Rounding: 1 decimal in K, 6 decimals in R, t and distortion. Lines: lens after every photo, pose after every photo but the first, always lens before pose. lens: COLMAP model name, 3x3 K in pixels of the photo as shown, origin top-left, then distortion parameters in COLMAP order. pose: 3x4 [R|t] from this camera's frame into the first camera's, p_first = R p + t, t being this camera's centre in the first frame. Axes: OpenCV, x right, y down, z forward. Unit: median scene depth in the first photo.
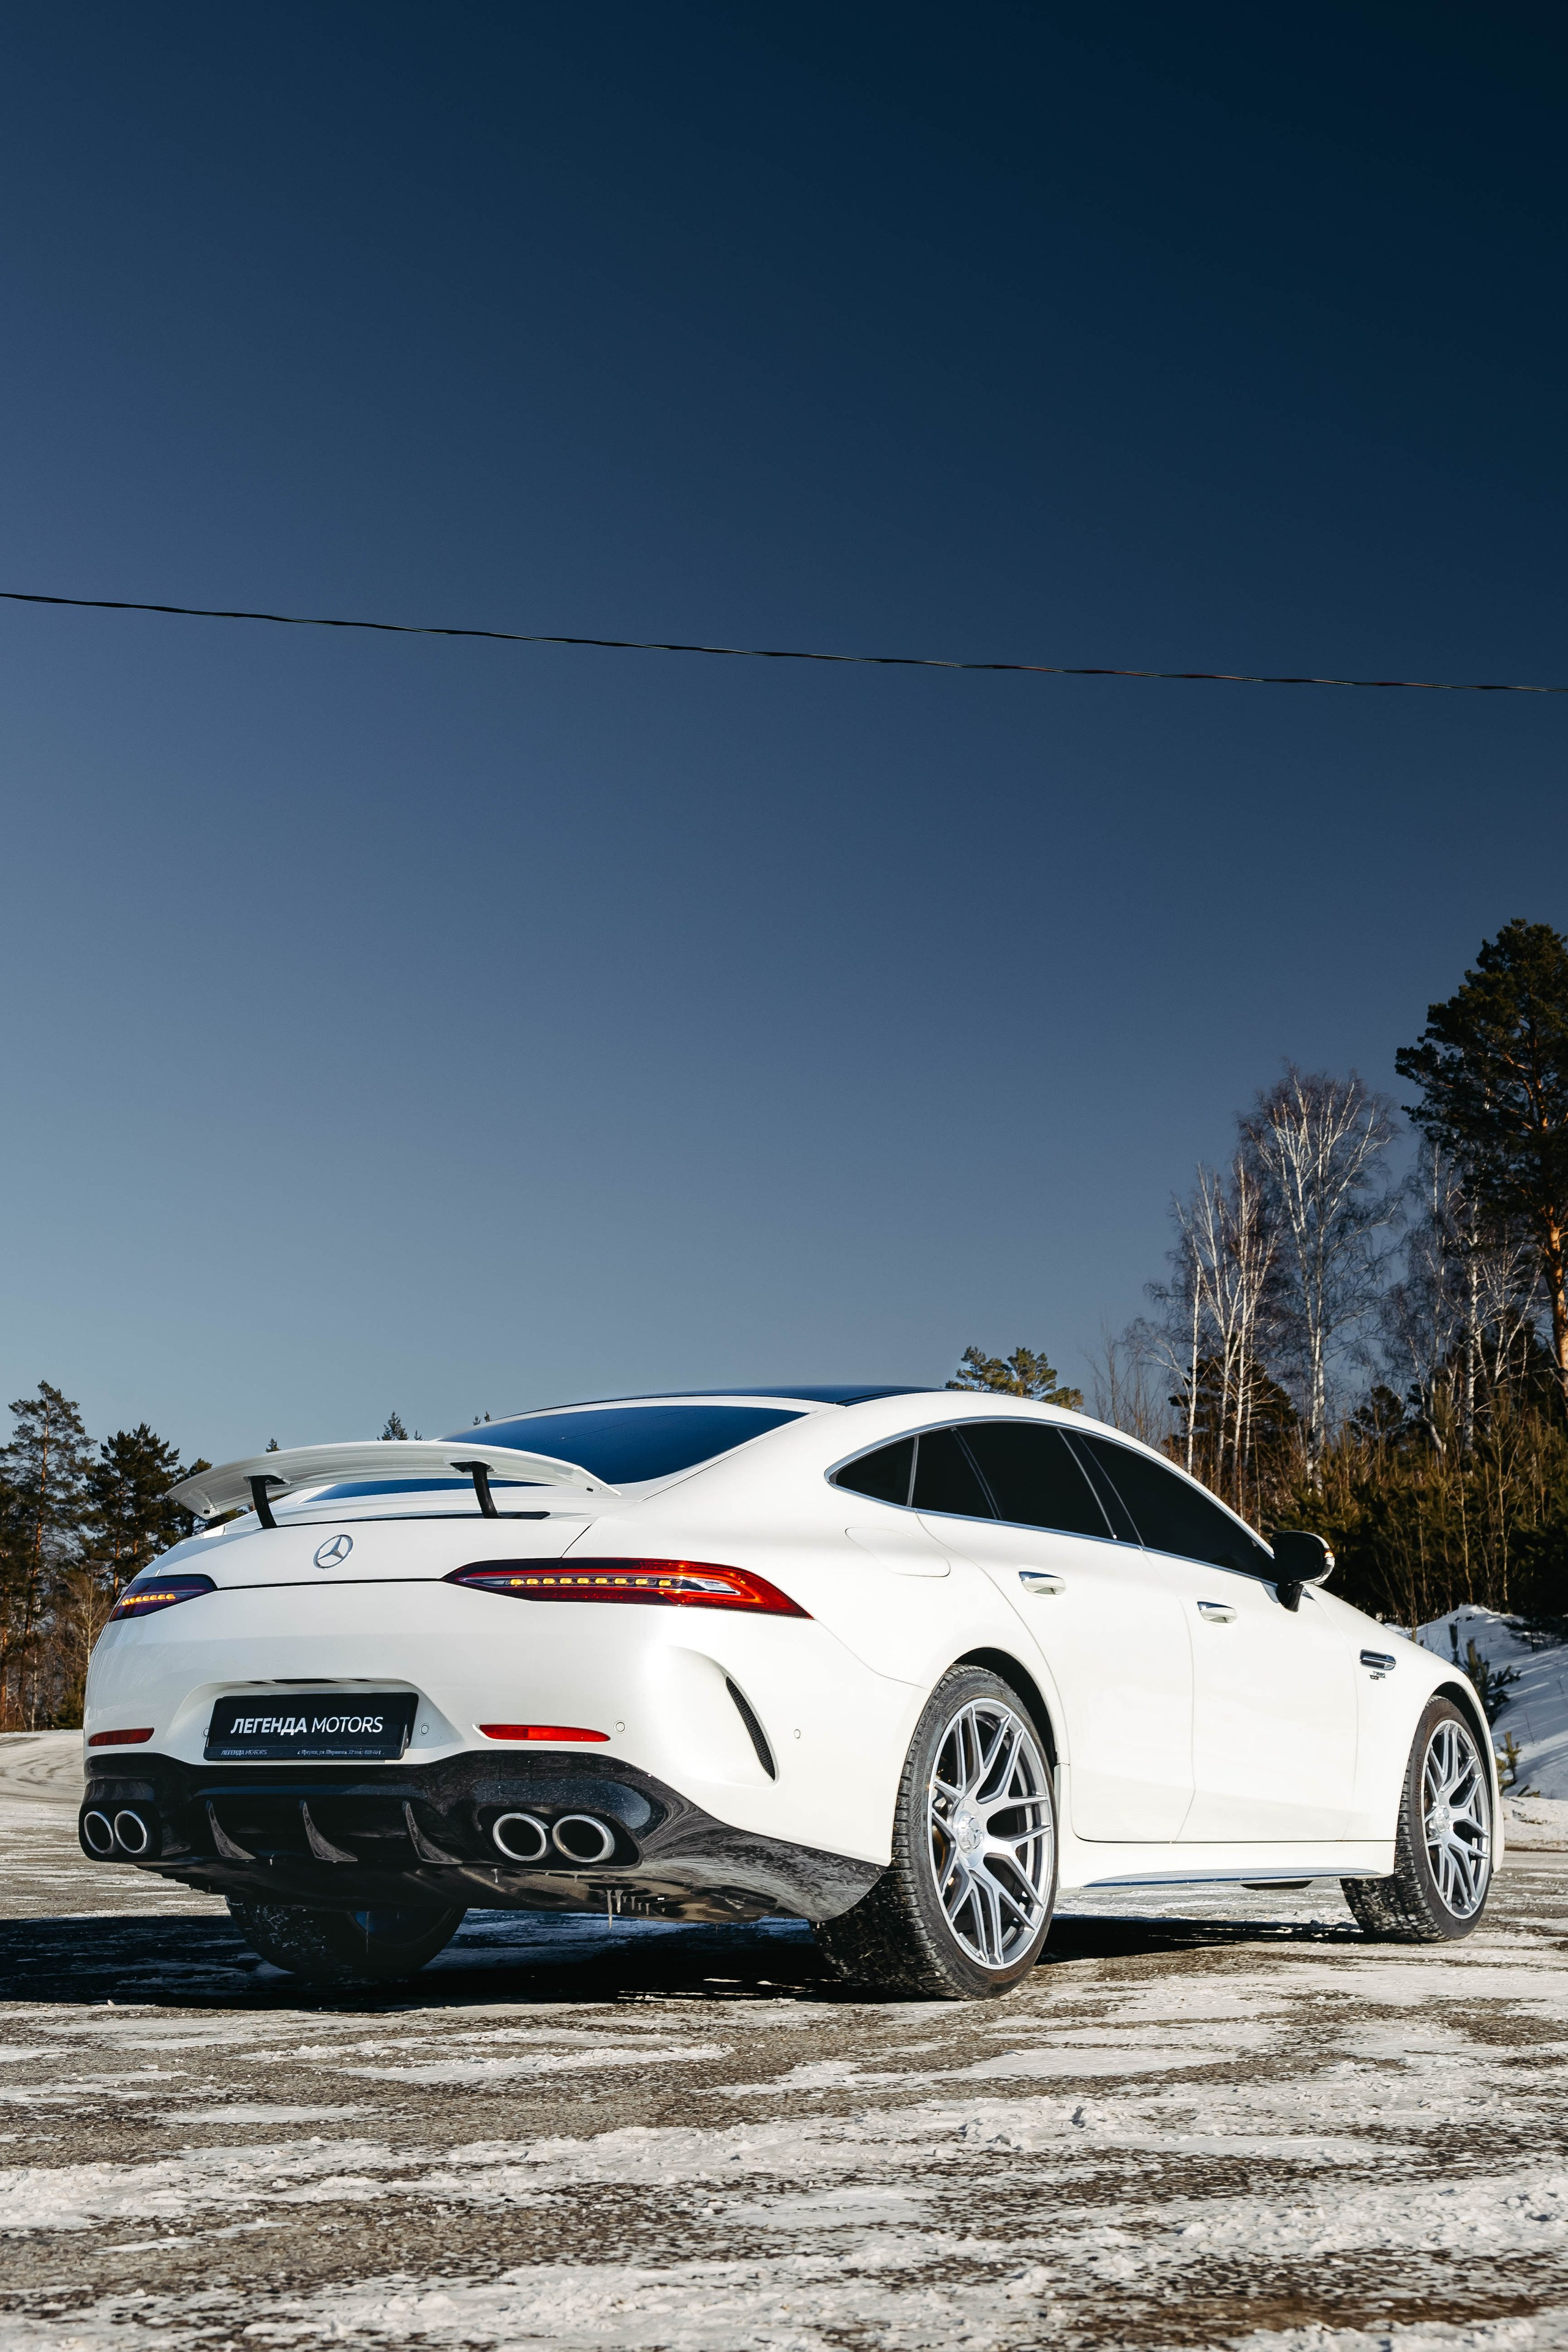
lens RADIAL K [[3215.5, 0, 808.9], [0, 3215.5, 1101.5], [0, 0, 1]] dist [-0.004684, 0.102363]
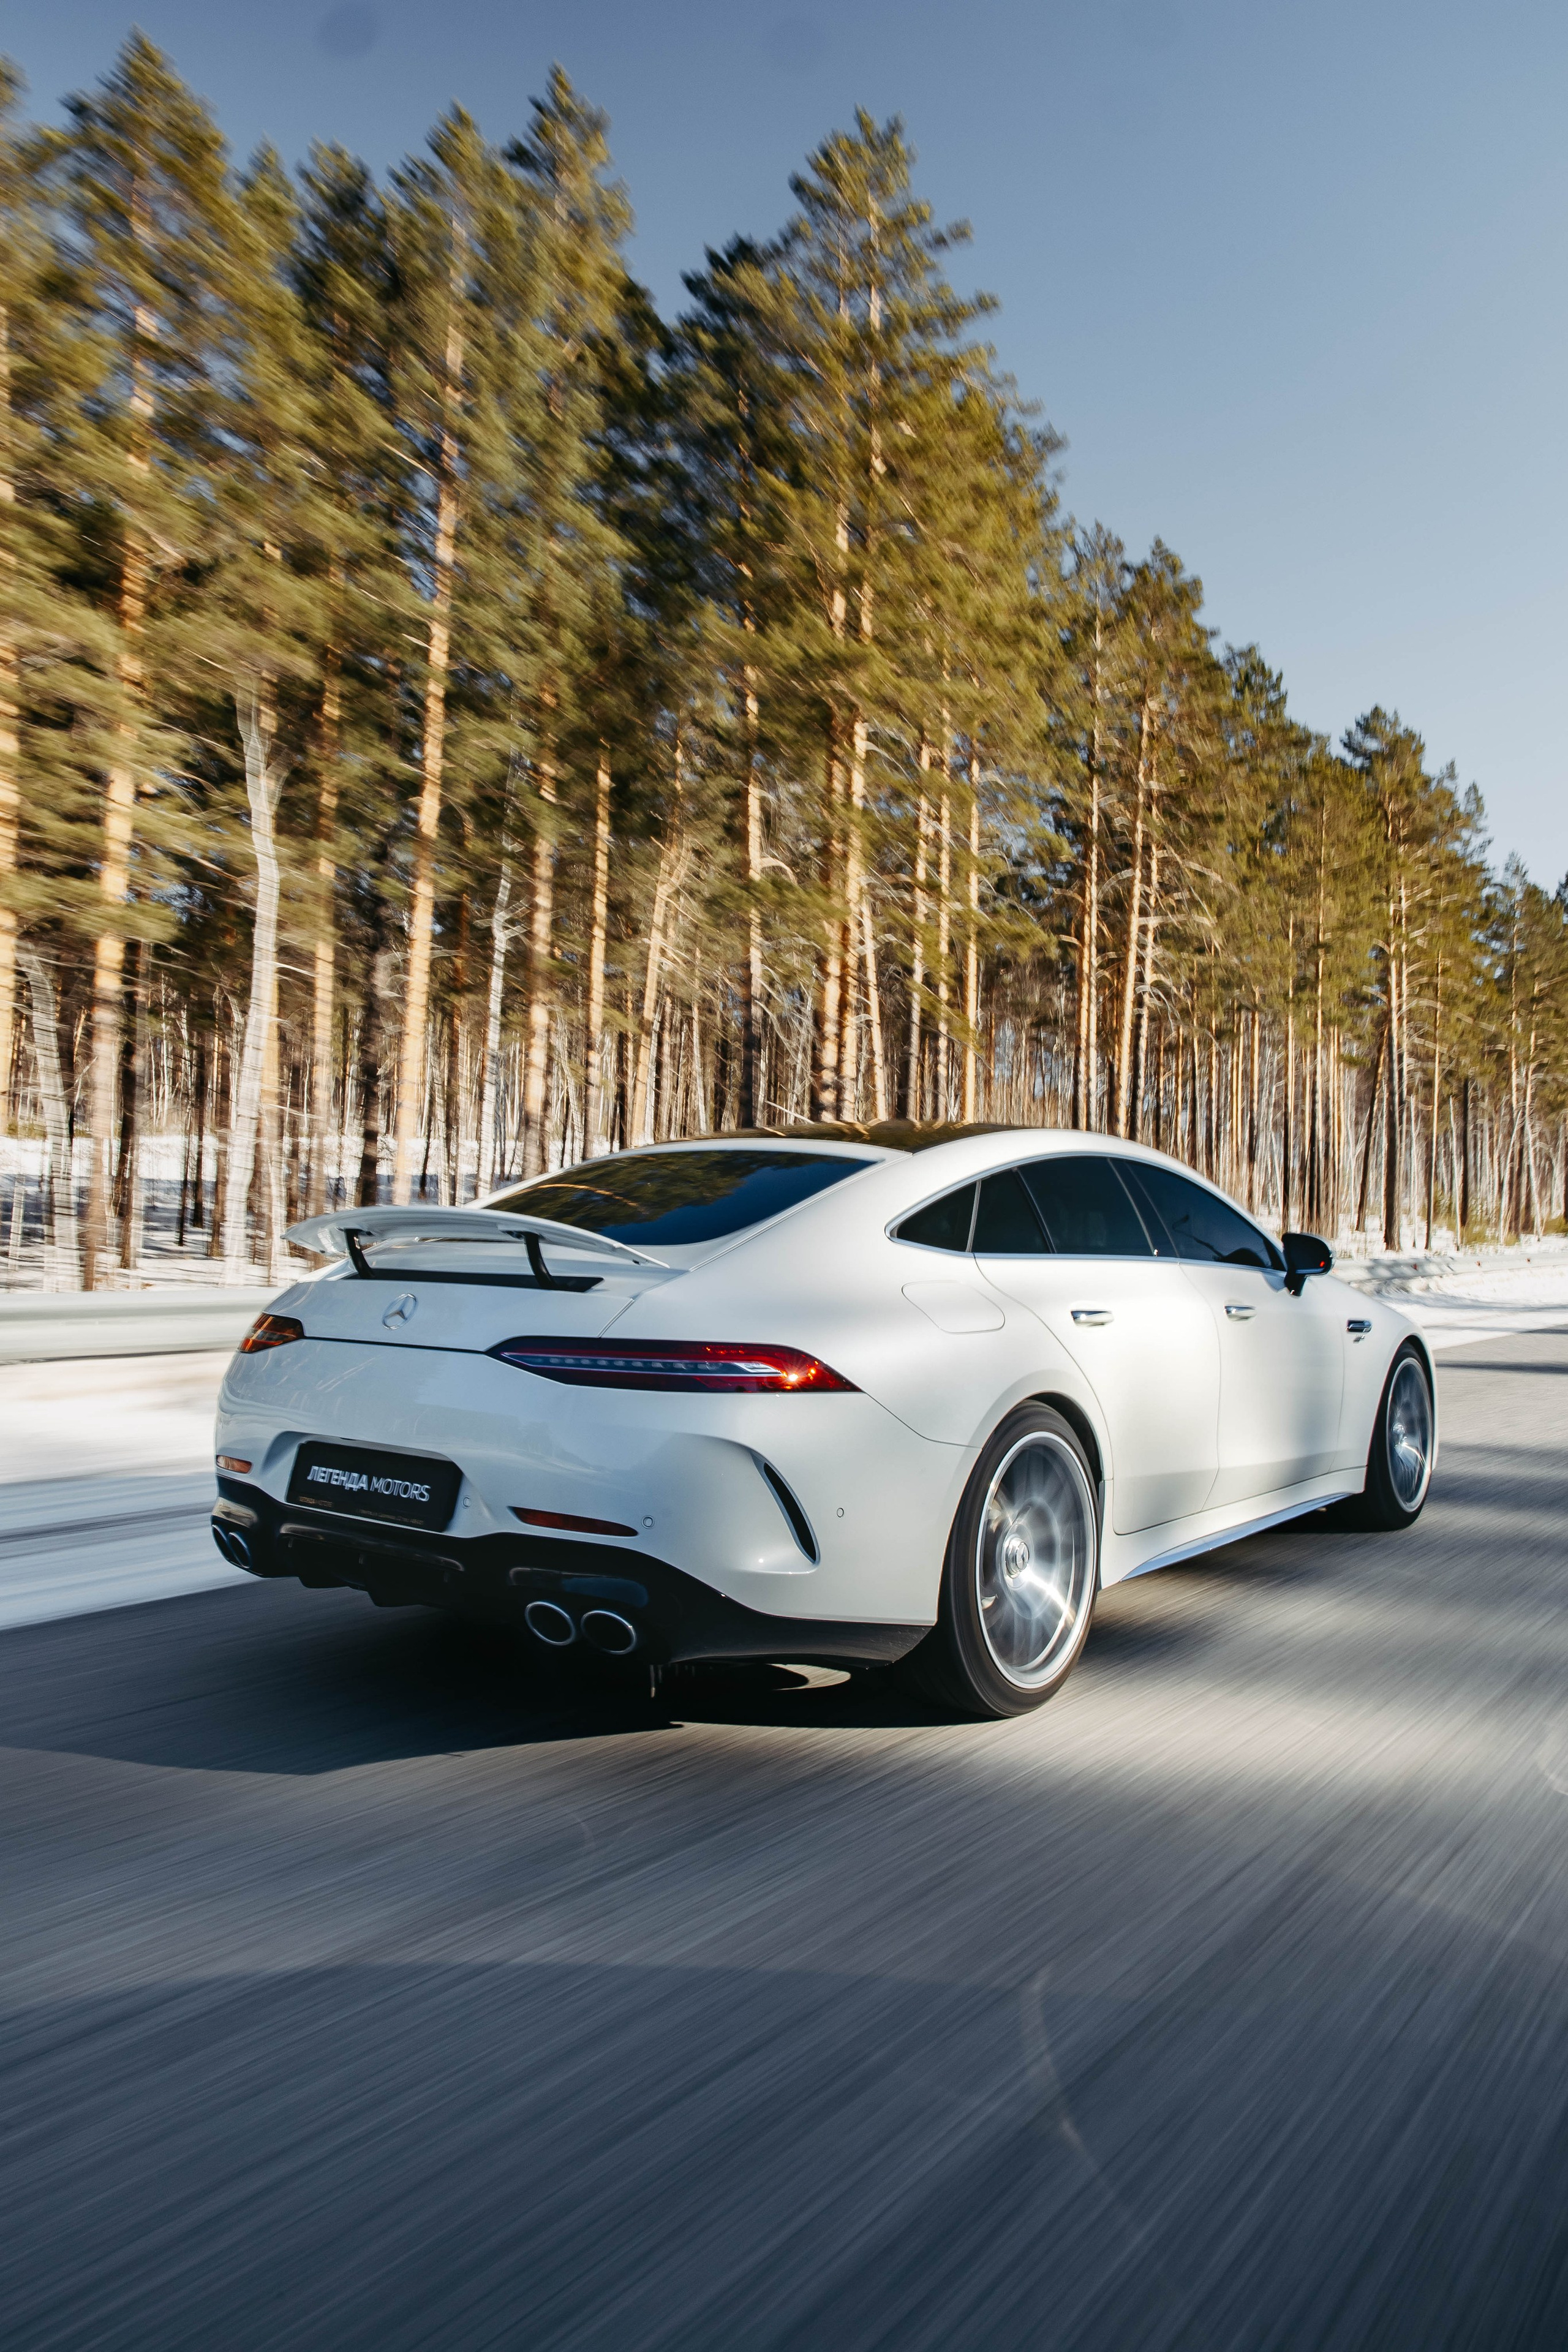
lens RADIAL K [[1631.6, 0, 828.2], [0, 1631.6, 1218.4], [0, 0, 1]] dist [0.002959, 0.000487]
pose [[0.996154, 0.016432, -0.086070, 0.027567], [0.001179, 0.979659, 0.200667, 0.005006], [0.087617, -0.199996, 0.975871, 0.413736]]
